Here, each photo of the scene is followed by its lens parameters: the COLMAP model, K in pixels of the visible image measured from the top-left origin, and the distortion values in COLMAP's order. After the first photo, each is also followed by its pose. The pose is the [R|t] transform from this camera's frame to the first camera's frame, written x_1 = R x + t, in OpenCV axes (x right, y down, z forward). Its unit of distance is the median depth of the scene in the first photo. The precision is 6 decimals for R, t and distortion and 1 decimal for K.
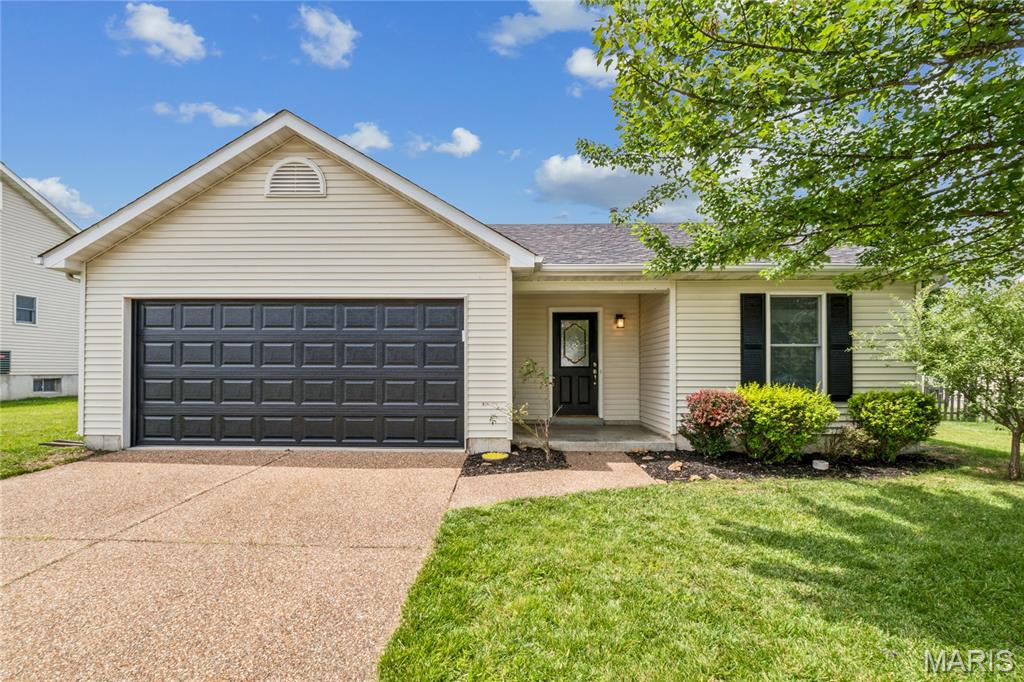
lens RADIAL K [[456.2, 0, 507.1], [0, 456.2, 371.9], [0, 0, 1]] dist [-0.005337, 0.002007]
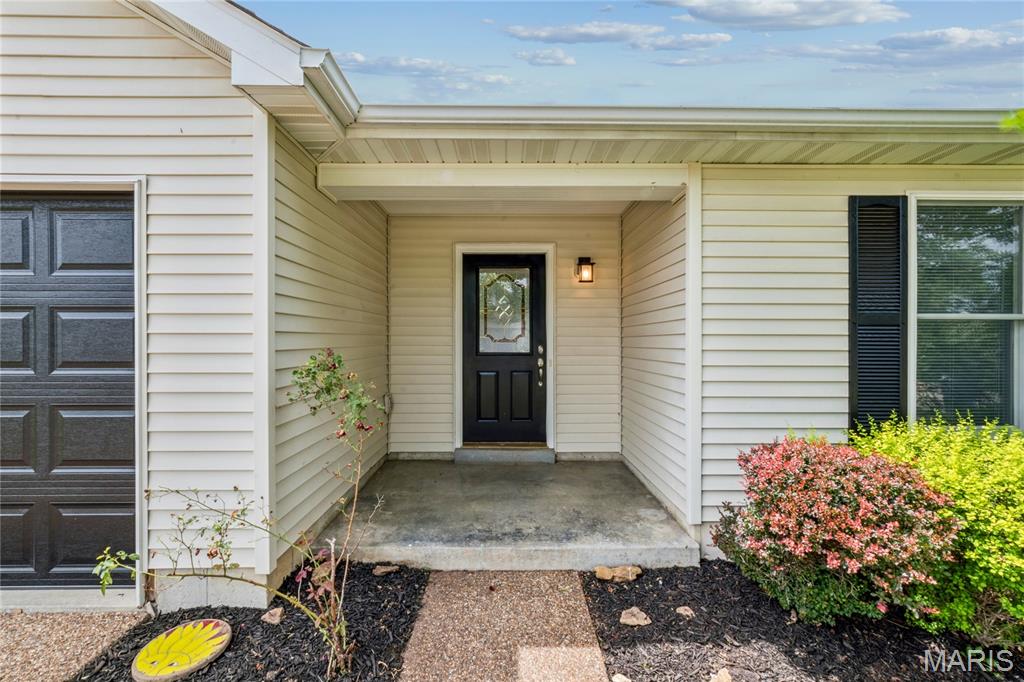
lens RADIAL K [[456.2, 0, 512.1], [0, 456.2, 341.0], [0, 0, 1]] dist [-0.005337, 0.002007]
pose [[0.999497, -0.000716, 0.031714, 0.150418], [0.000534, 0.999983, 0.005761, -0.031678], [-0.031717, -0.005741, 0.999480, 0.484644]]
